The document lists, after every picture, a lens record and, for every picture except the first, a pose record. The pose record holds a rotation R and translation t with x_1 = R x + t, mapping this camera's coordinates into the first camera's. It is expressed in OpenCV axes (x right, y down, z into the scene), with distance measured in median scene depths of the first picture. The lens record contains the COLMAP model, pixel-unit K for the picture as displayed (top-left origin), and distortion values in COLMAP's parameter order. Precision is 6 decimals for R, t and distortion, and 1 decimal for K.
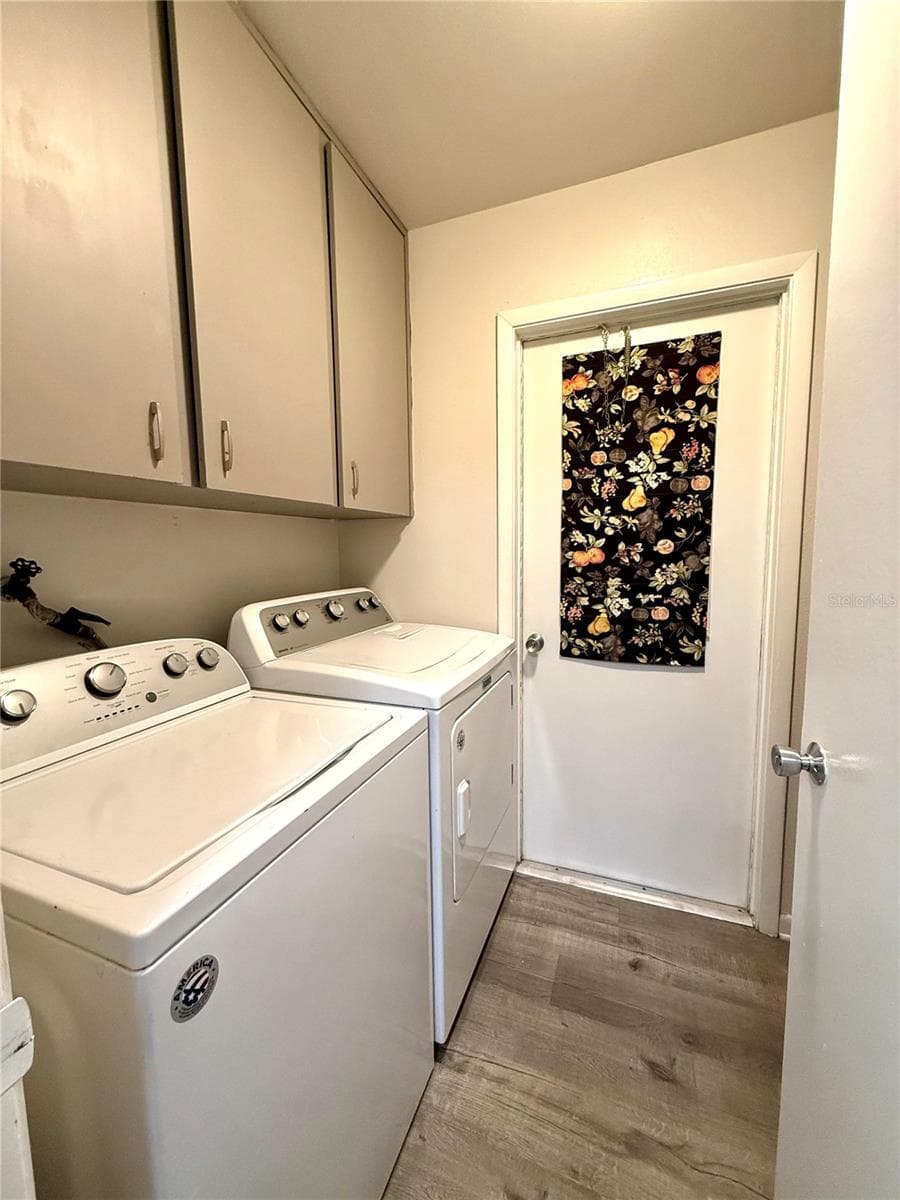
lens RADIAL K [[481.4, 0, 452.5], [0, 481.4, 596.3], [0, 0, 1]] dist [0.001588, -0.002775]
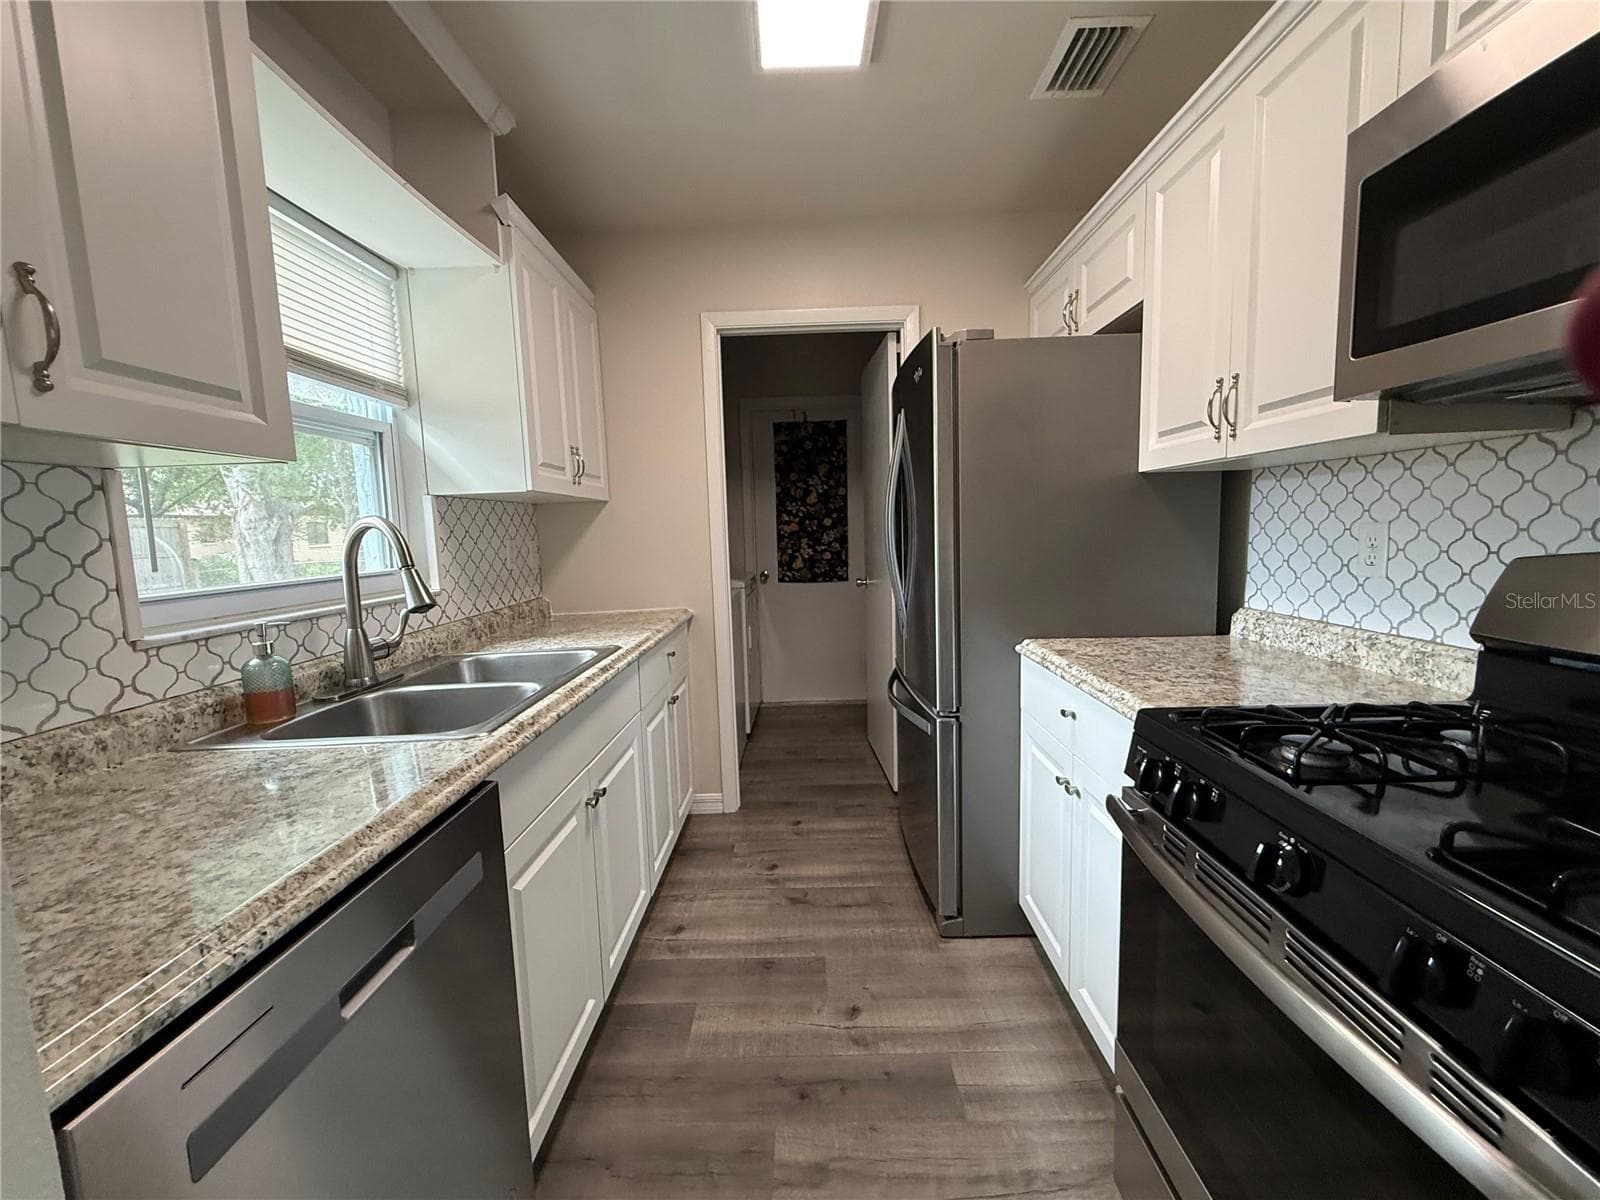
lens RADIAL K [[641.9, 0, 797.0], [0, 641.9, 598.1], [0, 0, 1]] dist [0.001588, -0.002775]
pose [[0.940110, -0.046945, 0.337623, -0.582679], [0.049574, 0.998770, 0.000836, 0.201016], [-0.337247, 0.015951, 0.941281, -1.436170]]
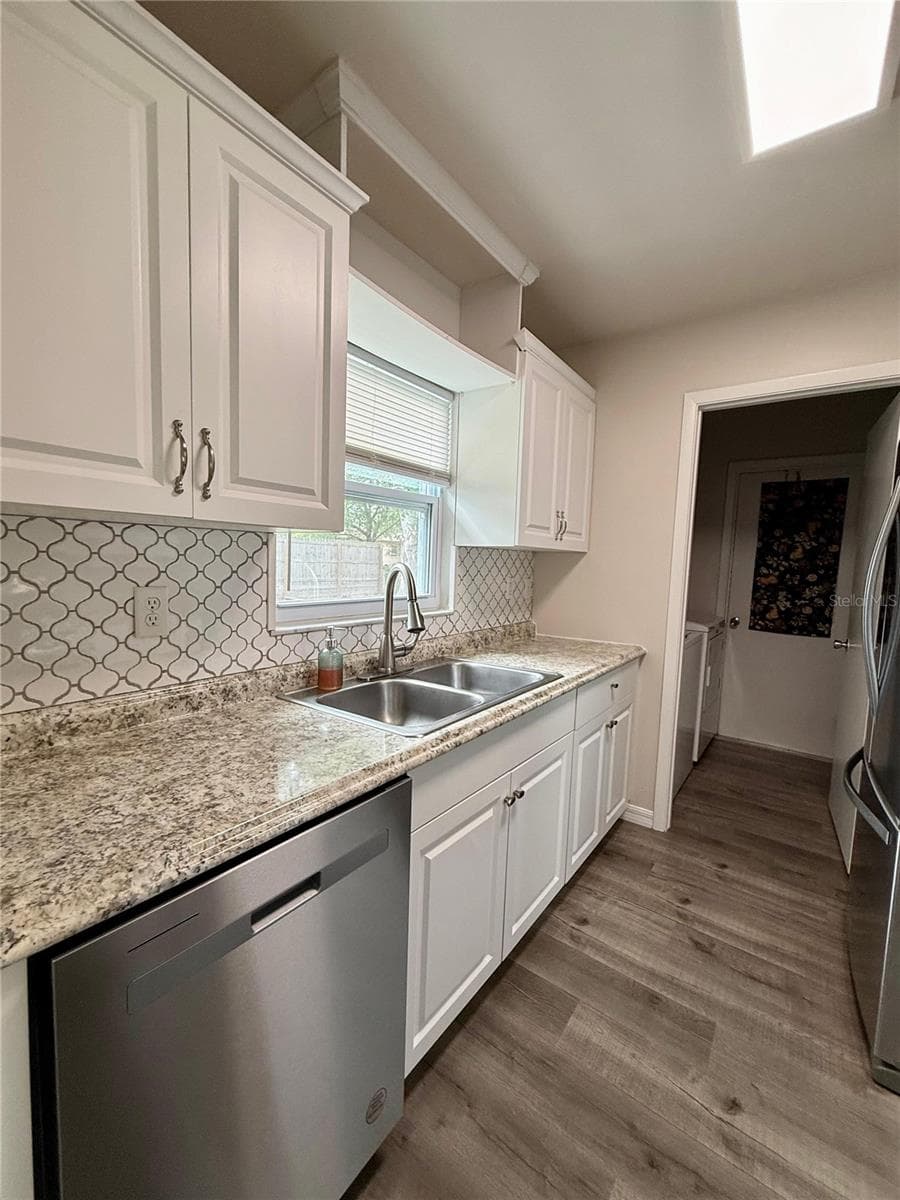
lens RADIAL K [[481.4, 0, 453.1], [0, 481.4, 601.6], [0, 0, 1]] dist [0.001588, -0.002775]
pose [[0.961245, 0.076481, -0.264875, -0.467540], [-0.082738, 0.996493, -0.012529, 0.147245], [0.262988, 0.033959, 0.964201, -1.345583]]
